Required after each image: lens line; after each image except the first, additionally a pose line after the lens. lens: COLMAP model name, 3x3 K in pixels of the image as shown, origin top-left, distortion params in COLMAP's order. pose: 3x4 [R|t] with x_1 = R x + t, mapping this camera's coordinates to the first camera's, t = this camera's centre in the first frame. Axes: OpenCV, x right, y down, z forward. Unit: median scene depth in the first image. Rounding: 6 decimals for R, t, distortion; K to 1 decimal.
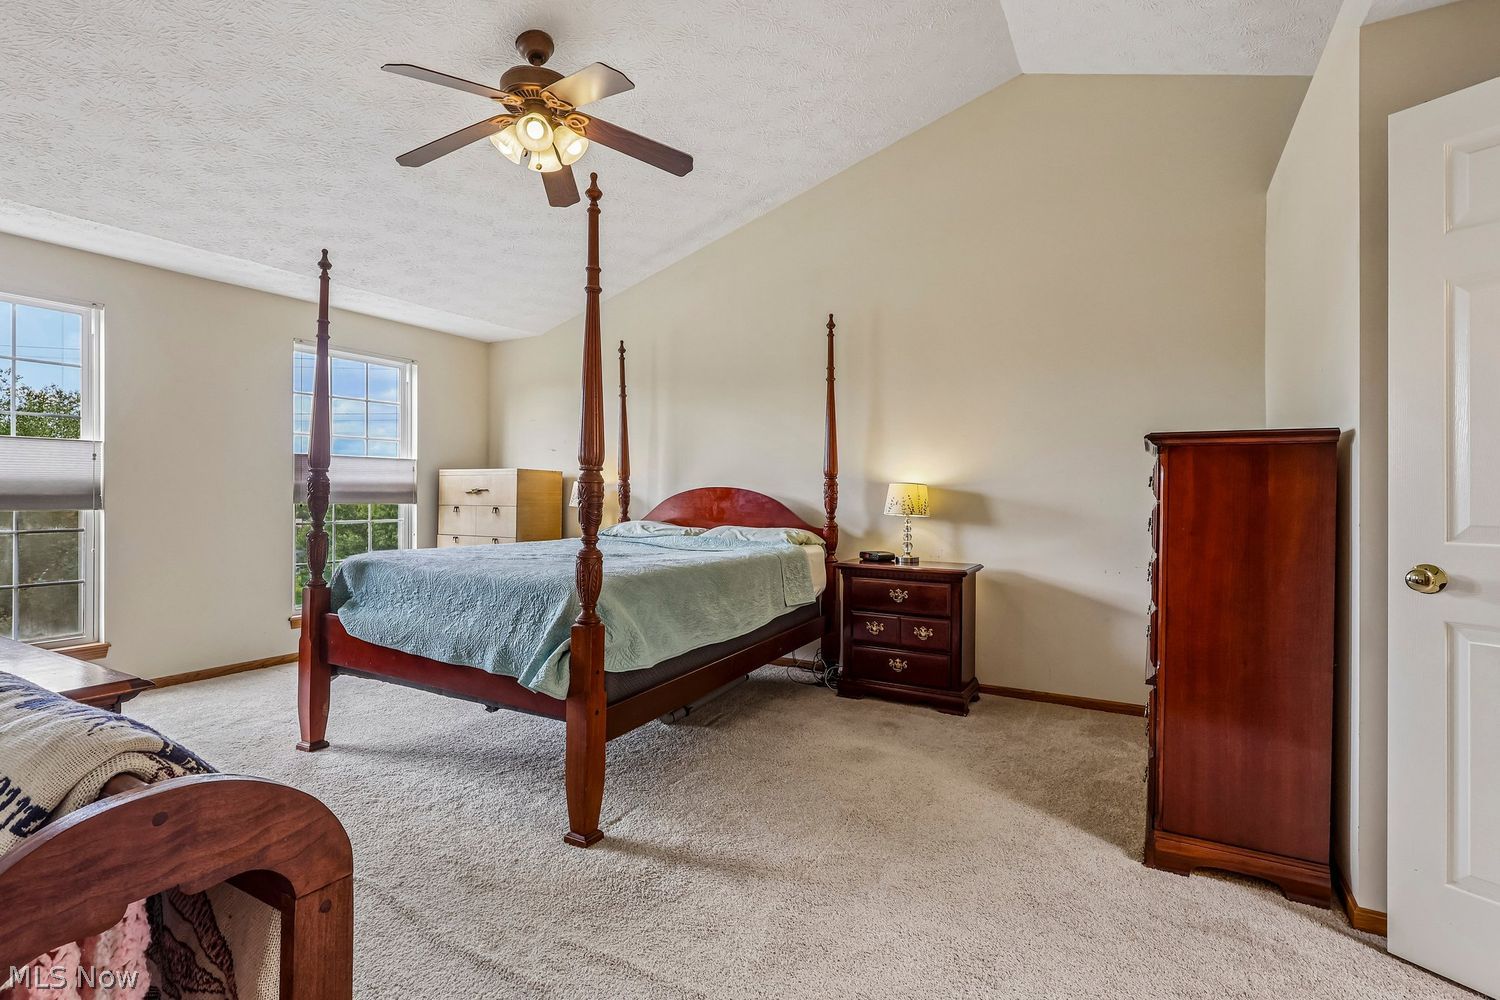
lens RADIAL K [[695.0, 0, 741.7], [0, 695.0, 493.1], [0, 0, 1]] dist [-0.001184, 0.000259]
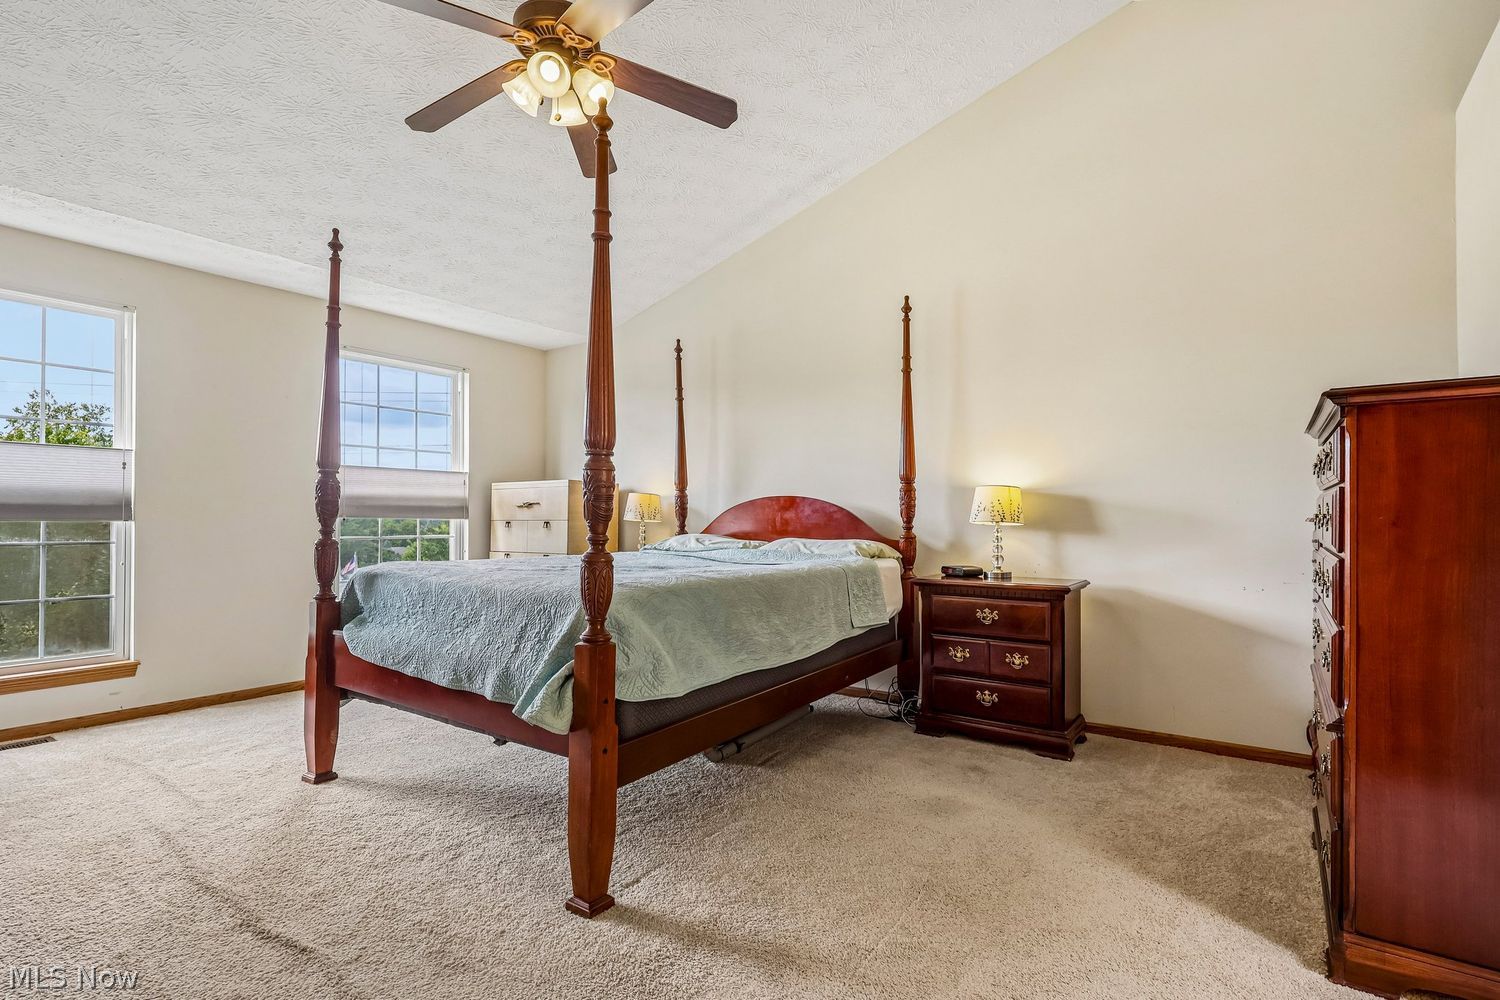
lens RADIAL K [[728.0, 0, 756.1], [0, 728.0, 509.3], [0, 0, 1]] dist [-0.001762, 0.001130]
pose [[0.996013, -0.006284, -0.088981, 0.032401], [0.005756, 0.999964, -0.006180, 0.027289], [0.089017, 0.005643, 0.996014, 0.115611]]
